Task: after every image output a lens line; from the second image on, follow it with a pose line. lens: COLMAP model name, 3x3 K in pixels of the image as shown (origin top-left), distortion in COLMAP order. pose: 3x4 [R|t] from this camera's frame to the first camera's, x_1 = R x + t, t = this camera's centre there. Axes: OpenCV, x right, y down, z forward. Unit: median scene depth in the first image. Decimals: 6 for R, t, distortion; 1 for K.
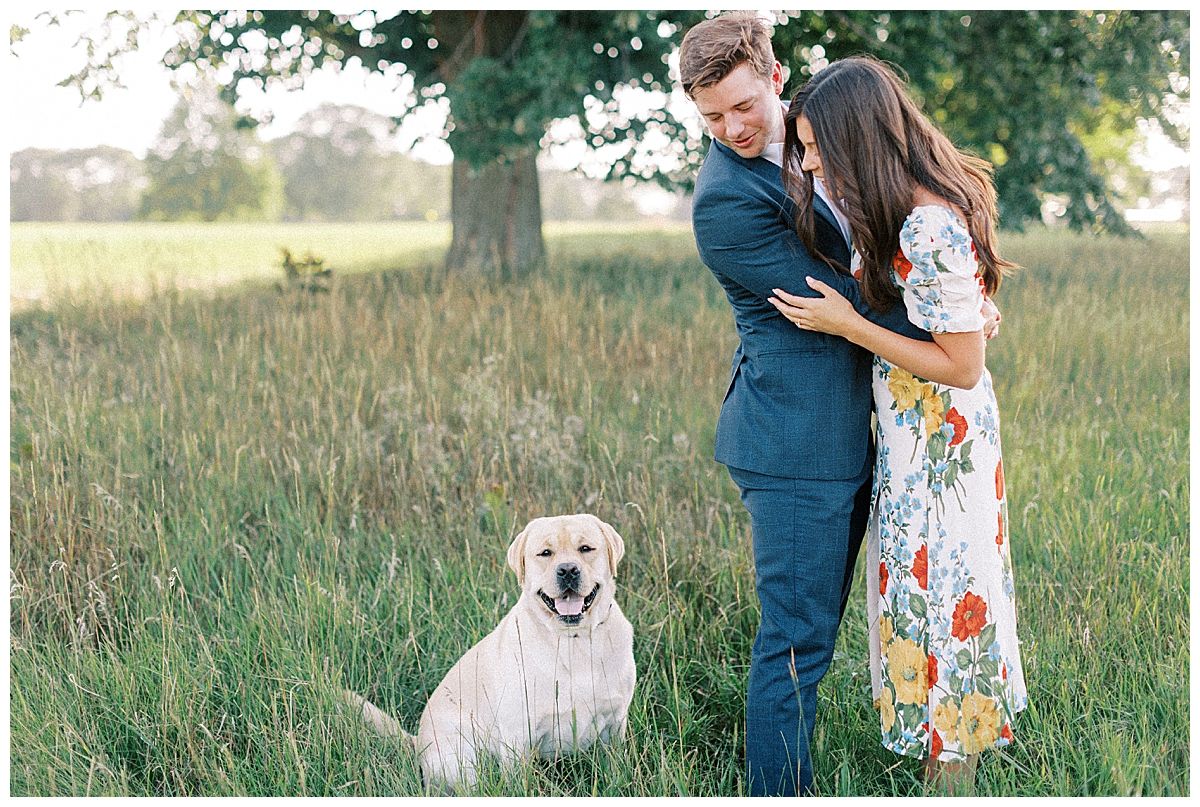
lens RADIAL K [[1652.1, 0, 610.6], [0, 1652.1, 398.3], [0, 0, 1]] dist [-0.082041, 0.000000]
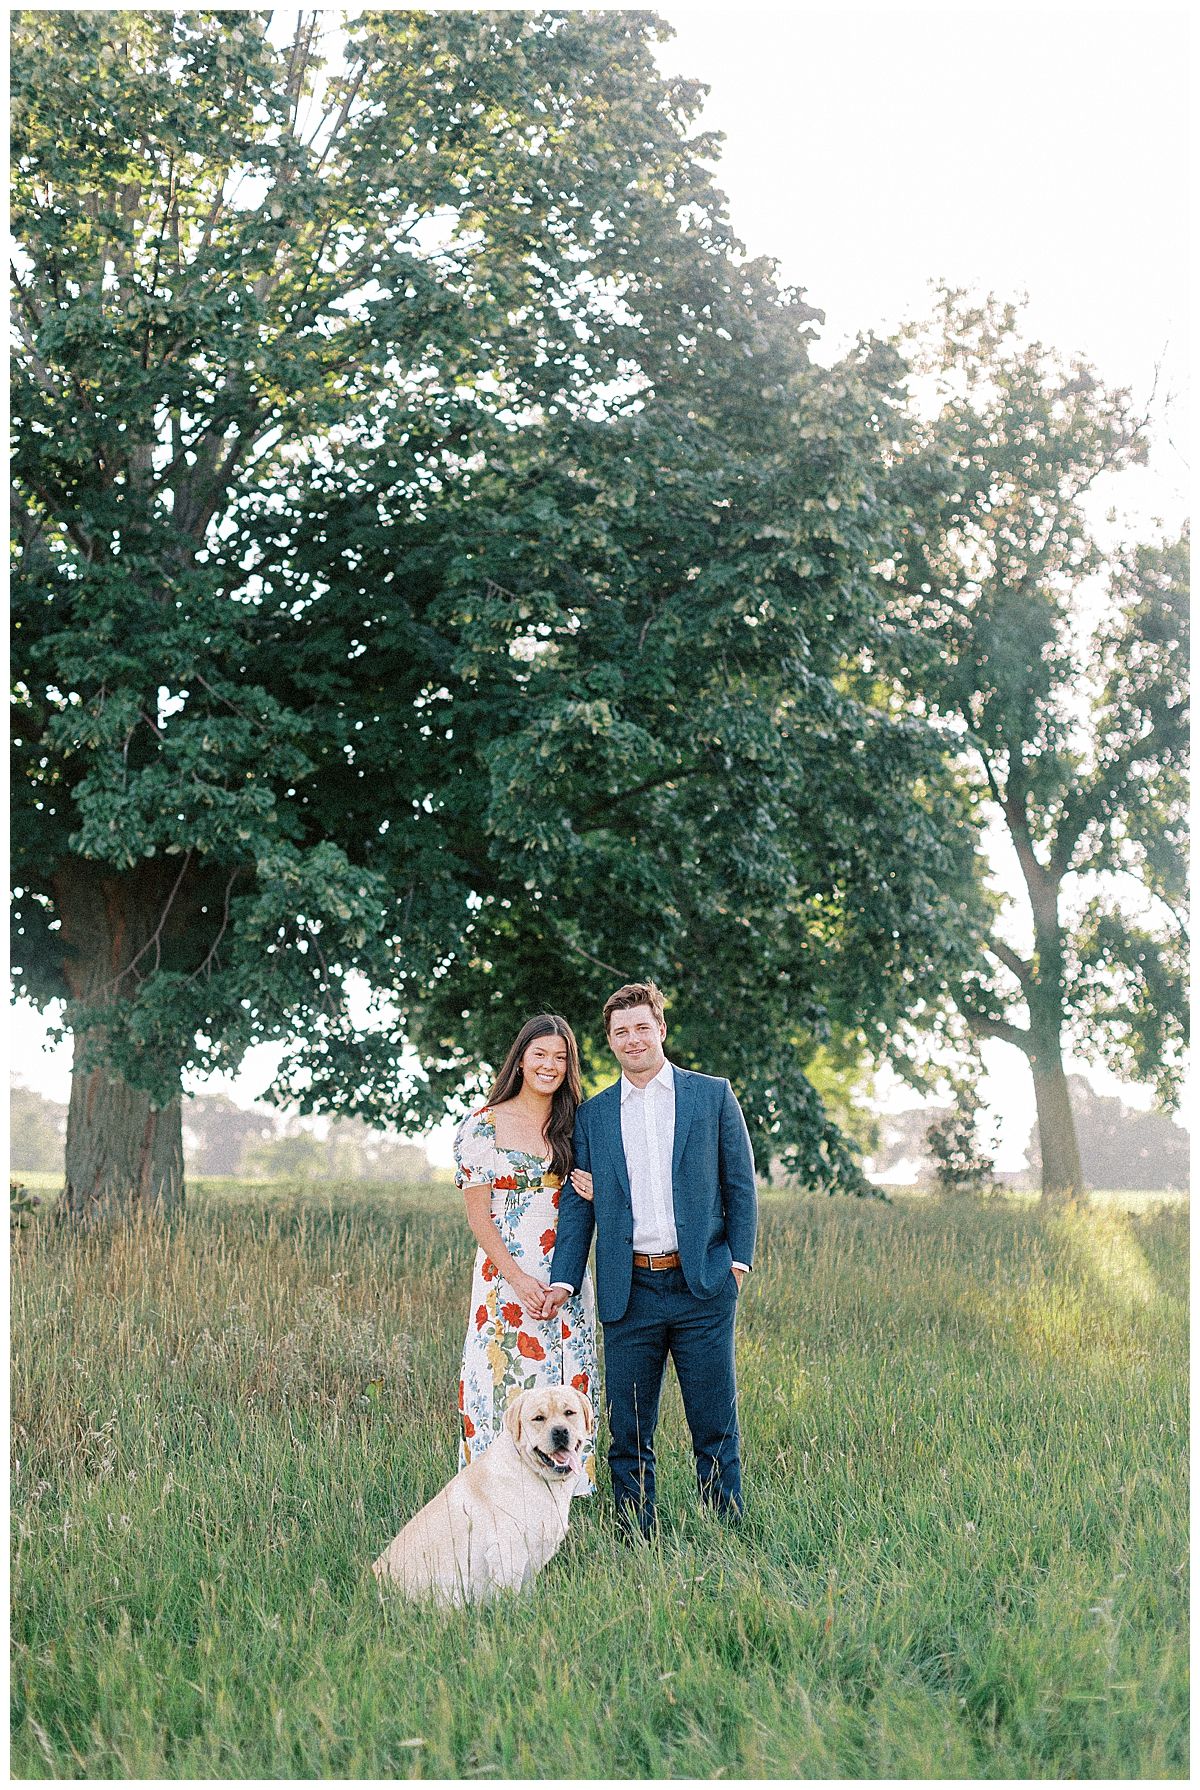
lens RADIAL K [[2464.3, 0, 605.1], [0, 2464.3, 891.9], [0, 0, 1]] dist [-0.082041, 0.000000]
pose [[0.974844, 0.042710, 0.218759, -0.126629], [0.006538, 0.975567, -0.219604, 0.033897], [-0.222793, 0.215510, 0.950746, -0.265049]]
